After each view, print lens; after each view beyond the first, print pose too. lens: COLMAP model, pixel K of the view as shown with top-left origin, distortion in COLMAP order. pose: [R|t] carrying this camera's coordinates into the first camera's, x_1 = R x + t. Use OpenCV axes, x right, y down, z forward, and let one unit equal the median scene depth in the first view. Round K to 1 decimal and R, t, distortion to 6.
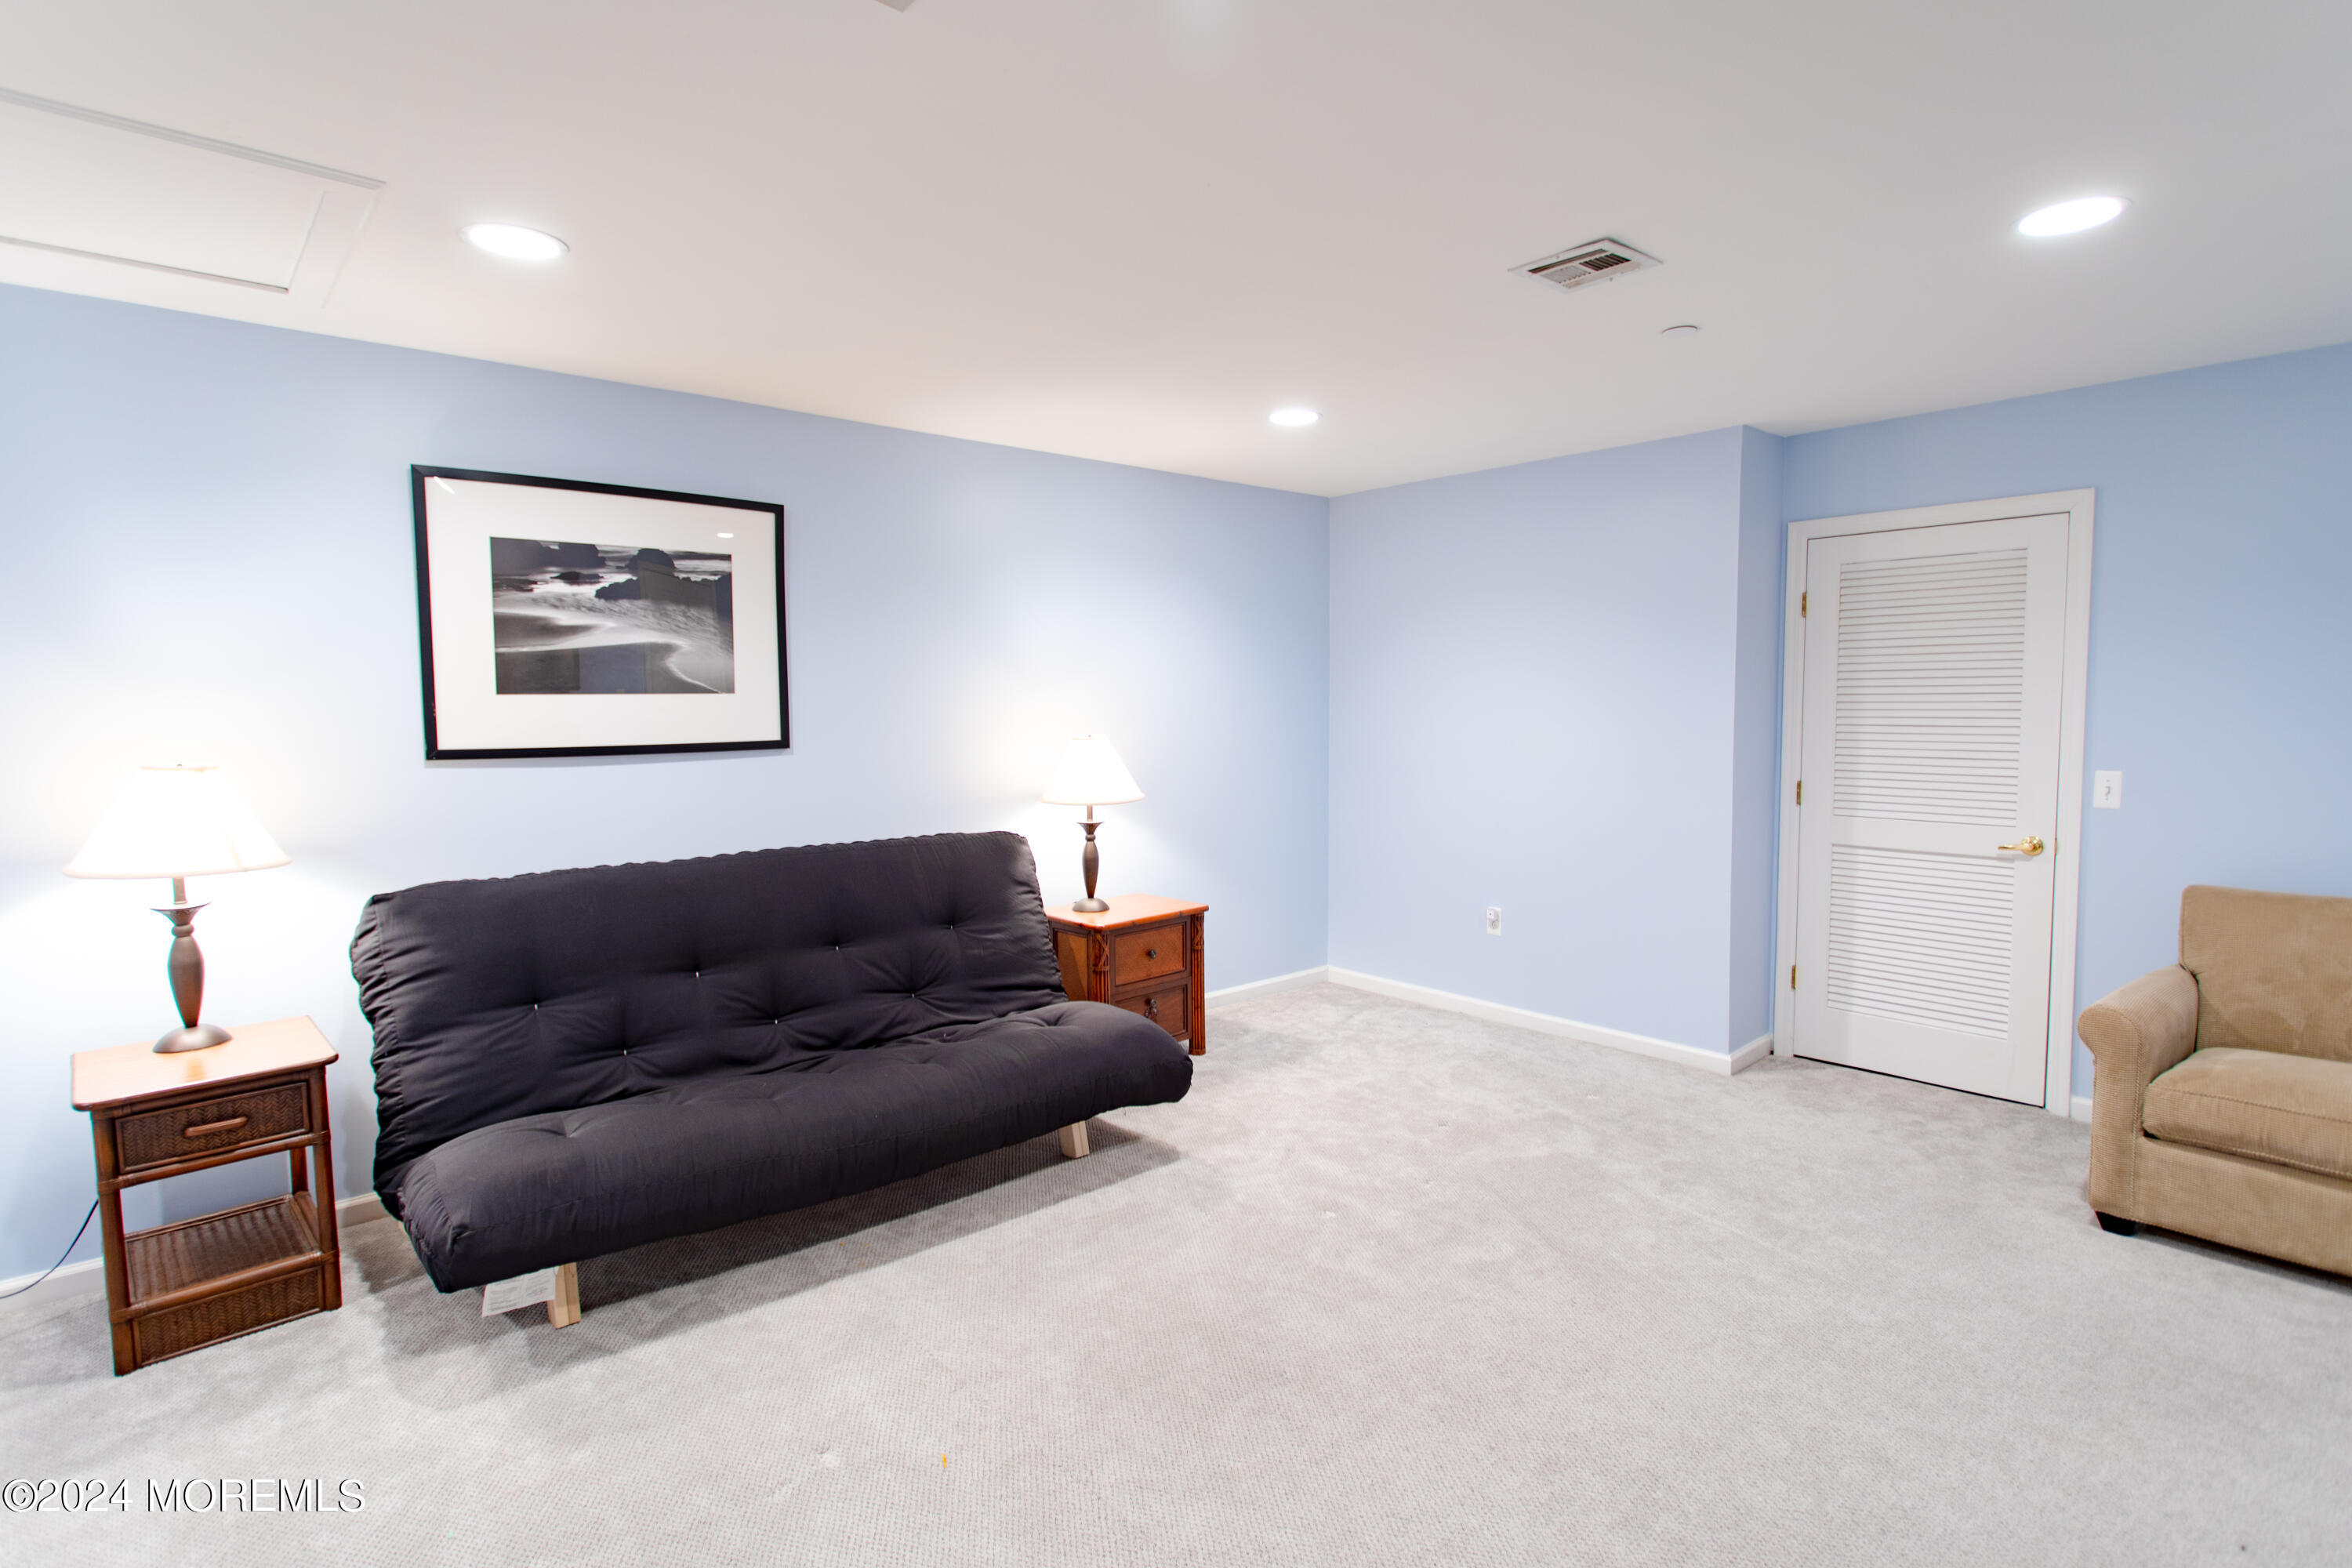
lens RADIAL K [[1149.3, 0, 1216.2], [0, 1149.3, 777.6], [0, 0, 1]] dist [0.001053, 0.003287]
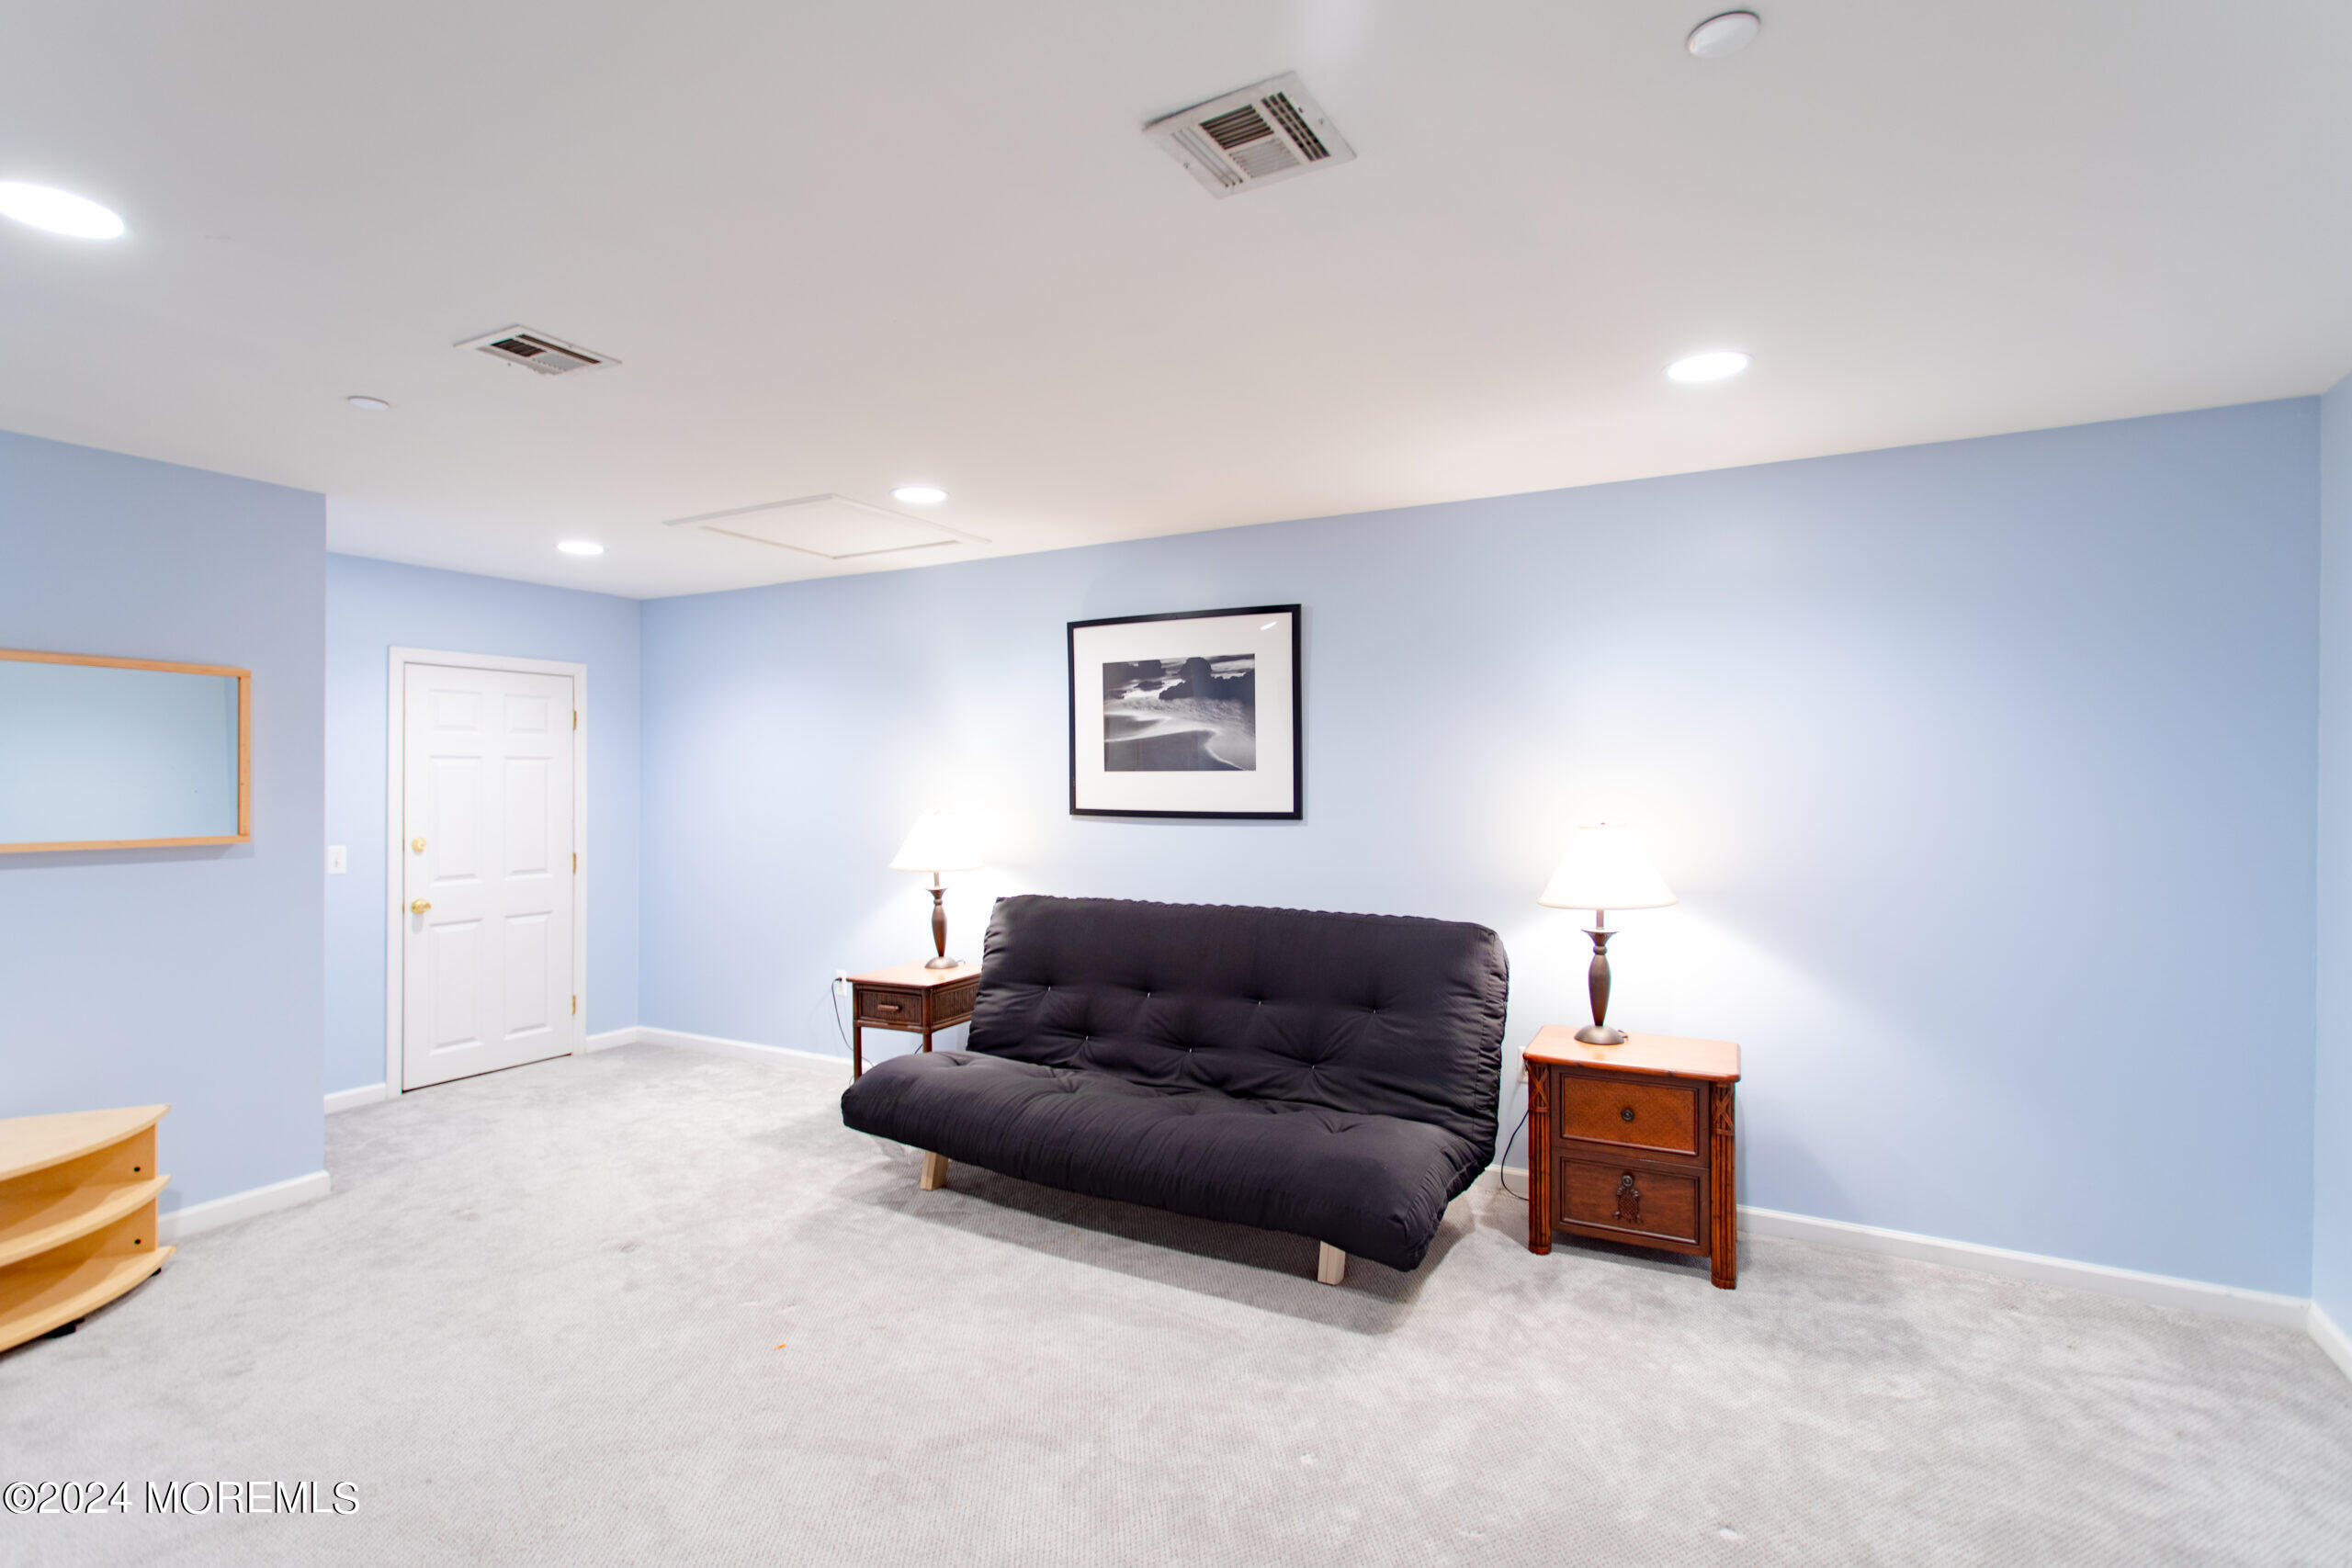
lens RADIAL K [[1149.2, 0, 1167.5], [0, 1149.2, 778.2], [0, 0, 1]] dist [0.001053, 0.003287]
pose [[0.317417, 0.009673, -0.948237, 0.701236], [-0.065870, 0.997758, -0.011871, -0.048140], [0.945996, 0.066228, 0.317342, 0.572244]]
